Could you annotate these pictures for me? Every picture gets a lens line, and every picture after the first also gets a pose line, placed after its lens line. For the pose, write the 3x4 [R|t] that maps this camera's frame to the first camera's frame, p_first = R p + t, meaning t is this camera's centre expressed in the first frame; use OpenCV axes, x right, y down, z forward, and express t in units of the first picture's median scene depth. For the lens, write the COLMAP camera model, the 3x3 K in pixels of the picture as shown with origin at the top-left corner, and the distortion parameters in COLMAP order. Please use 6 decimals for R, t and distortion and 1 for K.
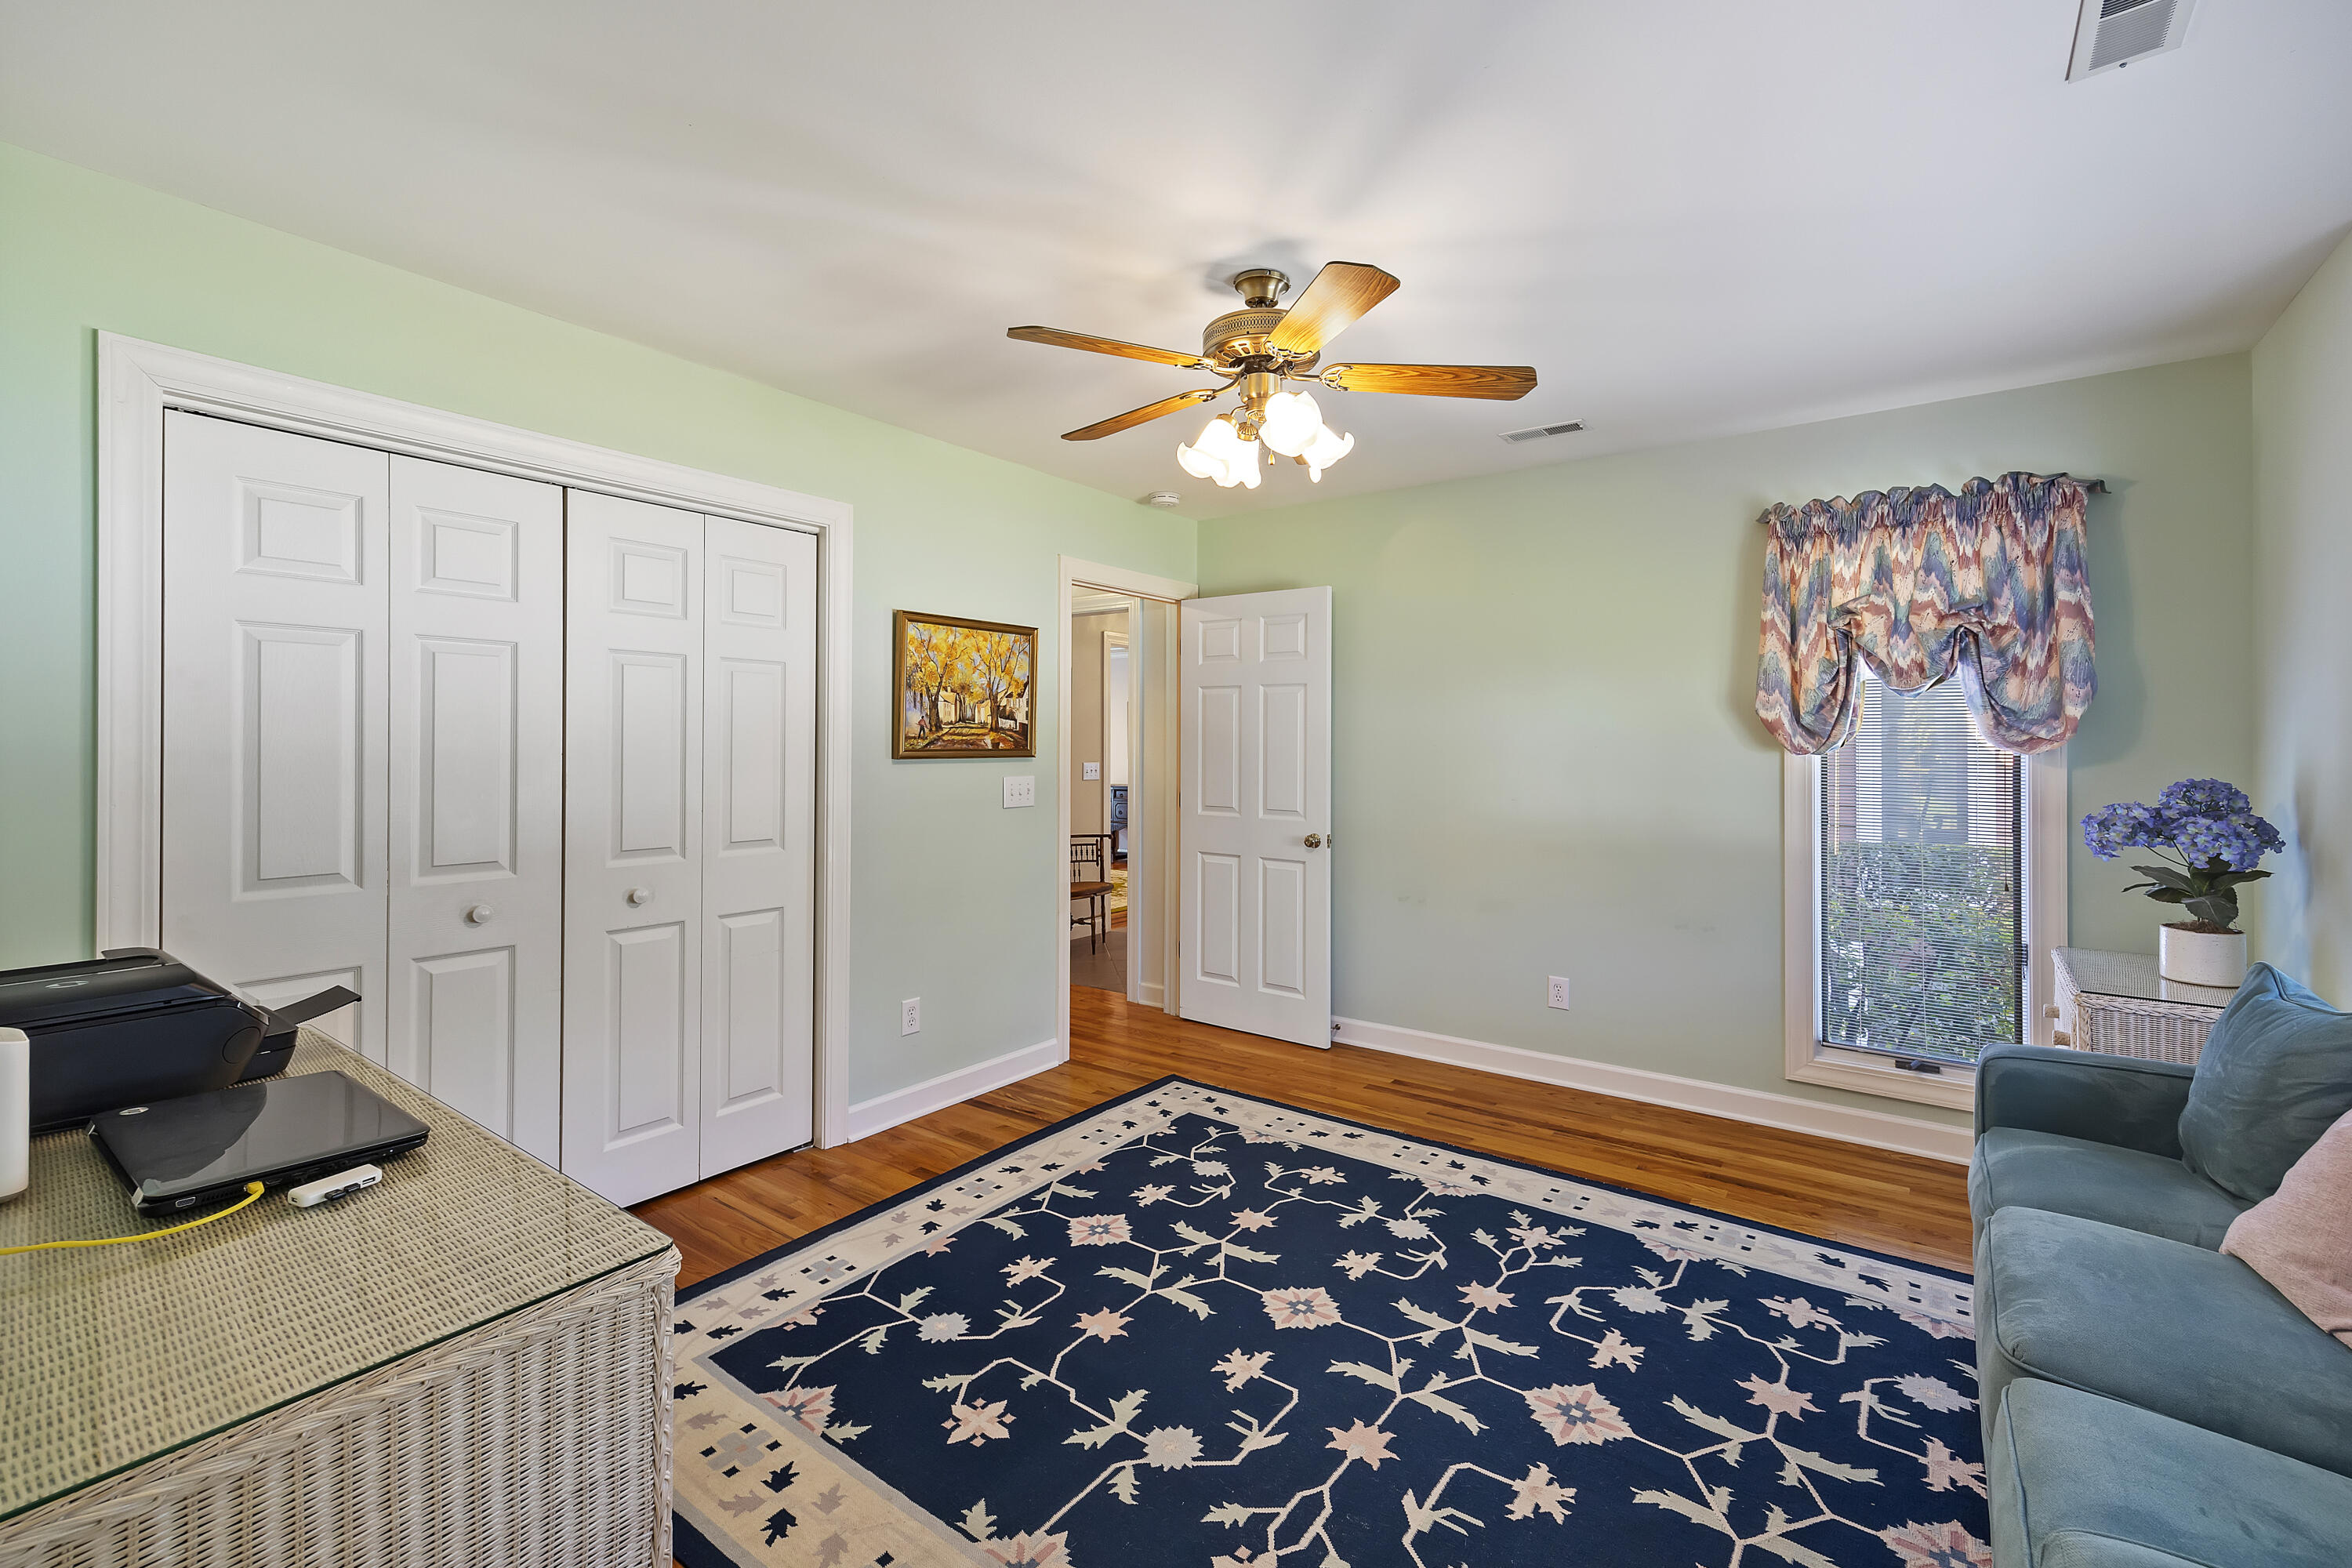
lens RADIAL K [[989.4, 0, 1187.8], [0, 989.4, 754.6], [0, 0, 1]] dist [-0.000644, -0.000041]
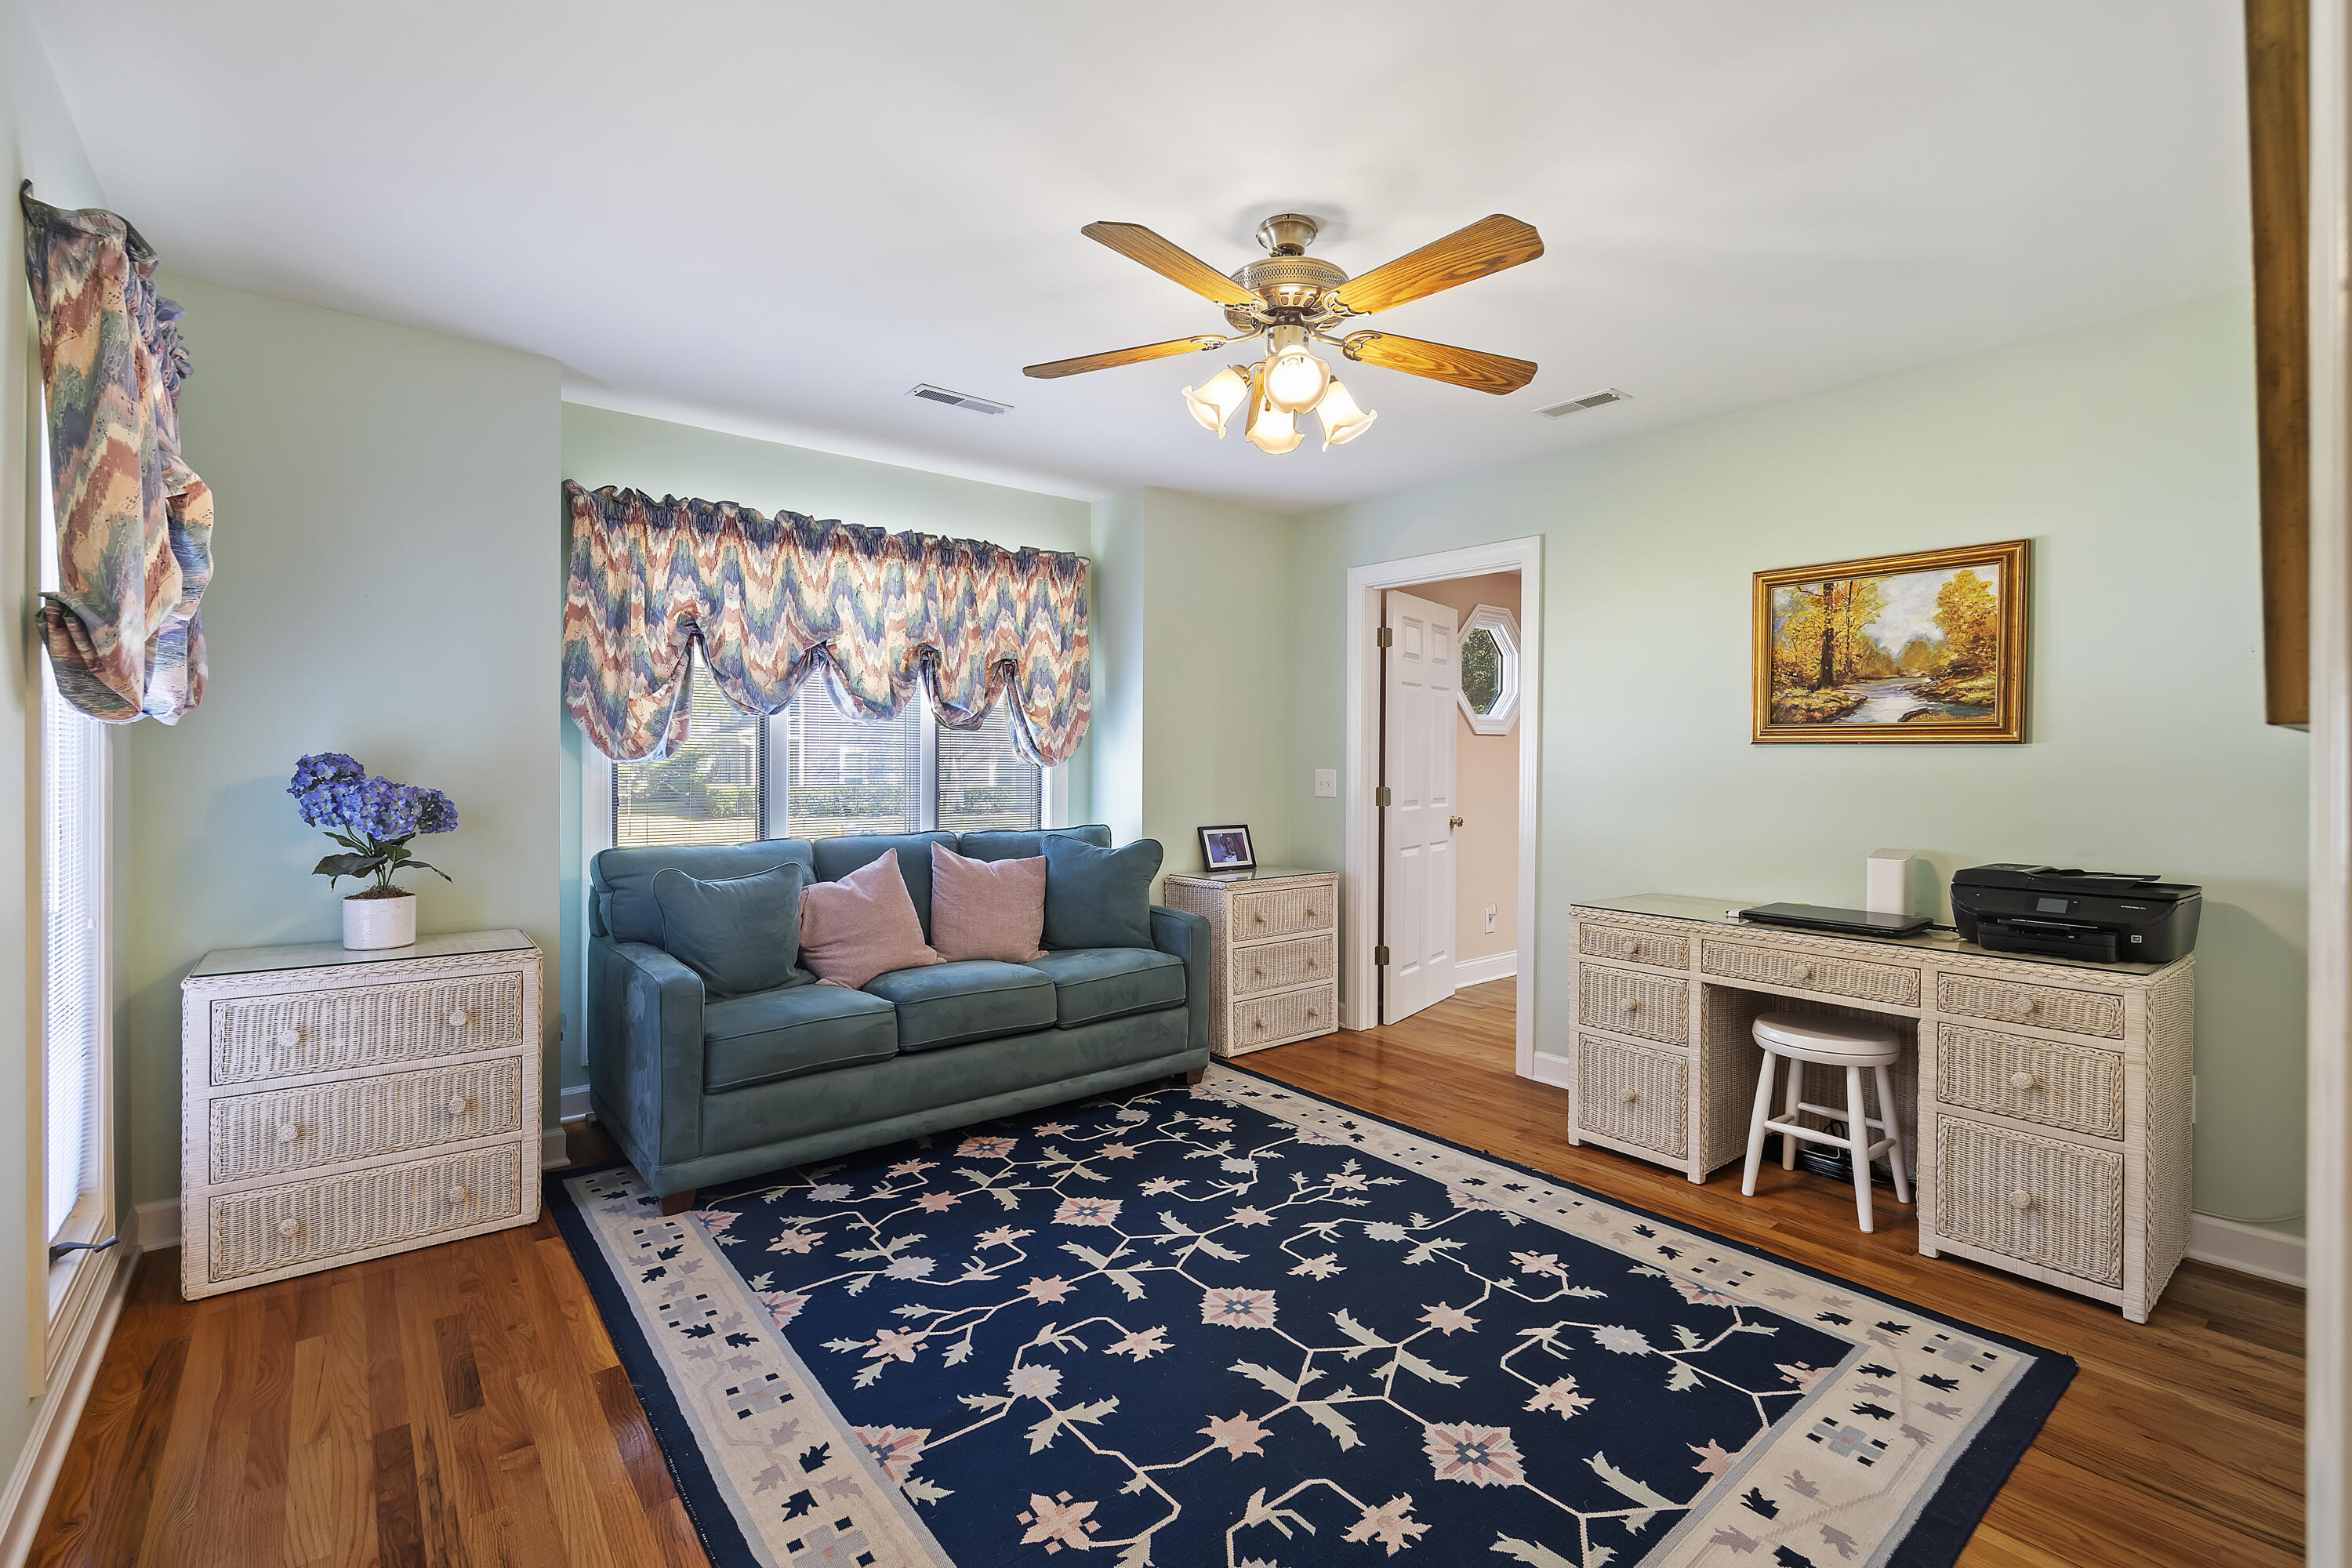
lens RADIAL K [[1009.6, 0, 1185.7], [0, 1009.6, 753.3], [0, 0, 1]] dist [0.000610, 0.000030]
pose [[-0.965306, -0.006670, 0.261035, -0.088169], [-0.005514, 0.999971, 0.005161, 0.012734], [-0.261062, 0.003543, -0.965315, 1.941600]]
